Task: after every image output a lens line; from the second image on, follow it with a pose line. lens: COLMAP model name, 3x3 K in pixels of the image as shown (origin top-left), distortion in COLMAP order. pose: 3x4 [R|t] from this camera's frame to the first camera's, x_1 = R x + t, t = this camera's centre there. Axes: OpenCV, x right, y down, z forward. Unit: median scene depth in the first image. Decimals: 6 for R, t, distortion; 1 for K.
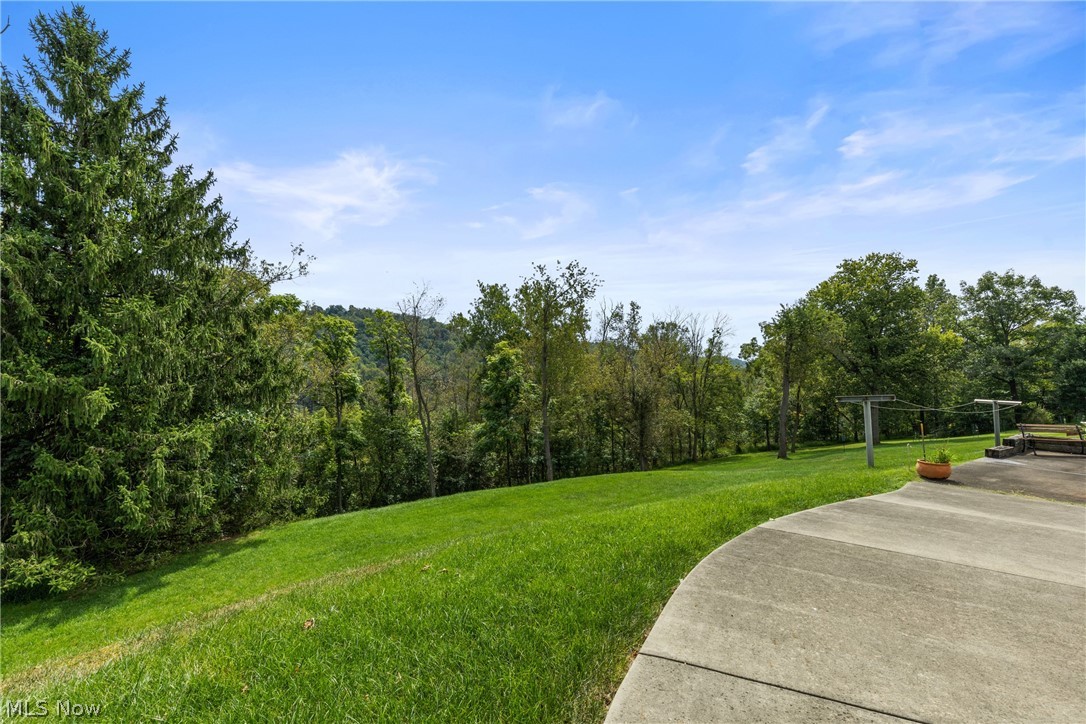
lens RADIAL K [[487.9, 0, 539.8], [0, 487.9, 365.7], [0, 0, 1]] dist [0.002181, -0.000509]
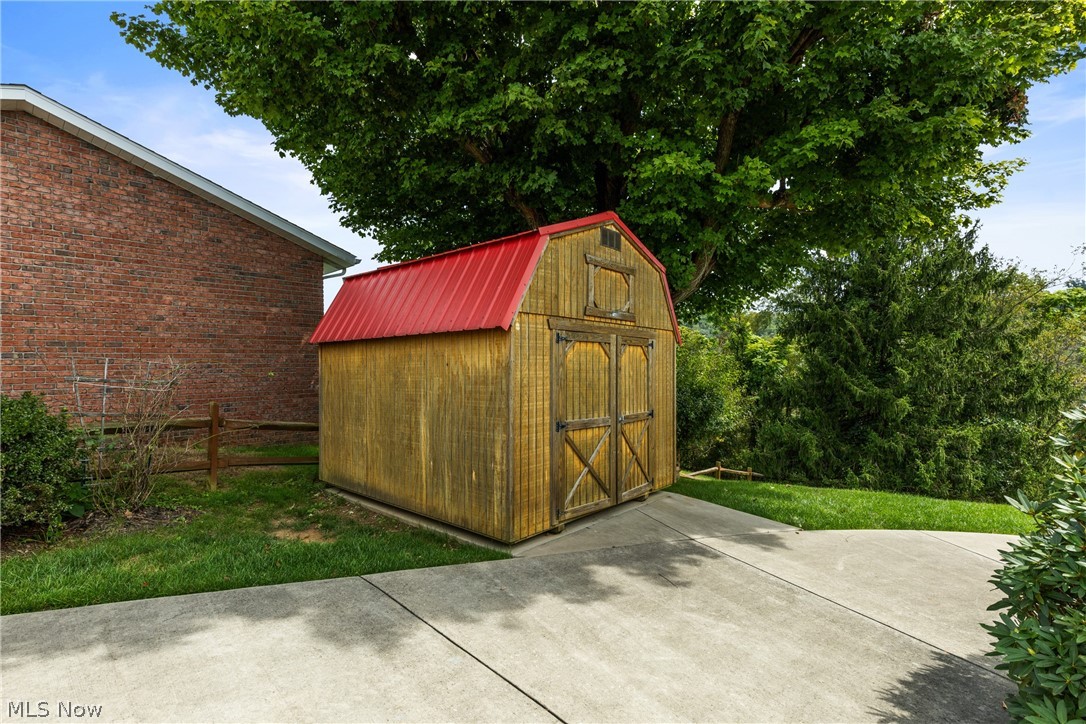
lens RADIAL K [[487.9, 0, 539.3], [0, 487.9, 365.4], [0, 0, 1]] dist [0.002181, -0.000509]
pose [[0.253040, 0.006083, -0.967437, 0.306169], [0.009424, 0.999917, 0.008752, -0.071838], [0.967410, -0.011332, 0.252962, -0.490251]]
